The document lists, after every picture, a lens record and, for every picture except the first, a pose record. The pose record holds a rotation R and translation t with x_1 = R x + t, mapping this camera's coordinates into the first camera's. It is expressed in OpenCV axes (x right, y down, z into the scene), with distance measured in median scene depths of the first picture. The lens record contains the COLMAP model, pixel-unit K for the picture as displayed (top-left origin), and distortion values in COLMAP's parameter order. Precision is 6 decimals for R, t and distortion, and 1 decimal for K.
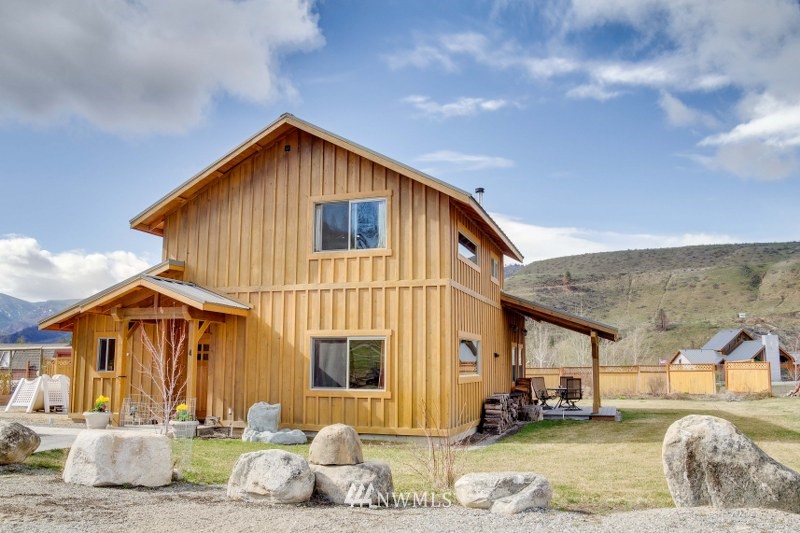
lens RADIAL K [[669.0, 0, 400.0], [0, 669.0, 266.5], [0, 0, 1]] dist [-0.087741, 0.001361]
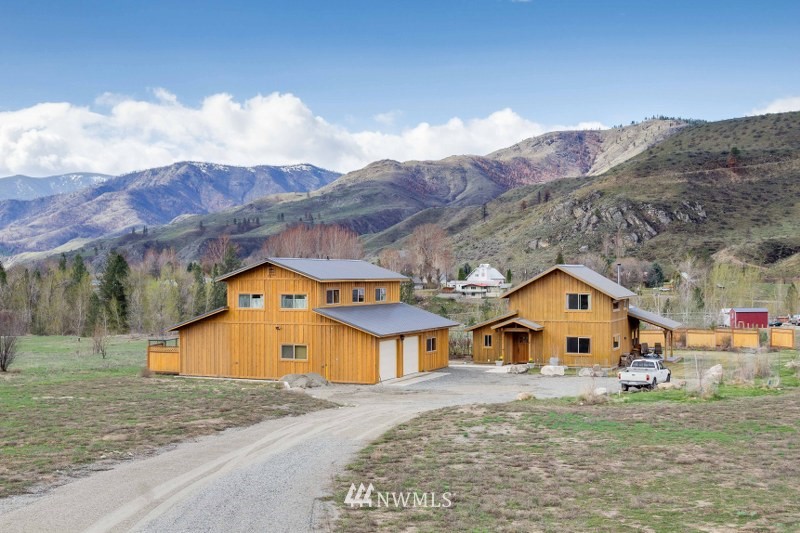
lens RADIAL K [[1030.7, 0, 400.0], [0, 1030.7, 266.5], [0, 0, 1]] dist [-0.020894, 0.041270]
pose [[0.997075, -0.003799, -0.076331, -0.534963], [0.014450, 0.990120, 0.139478, -0.902362], [0.075047, -0.140173, 0.987279, -3.771220]]
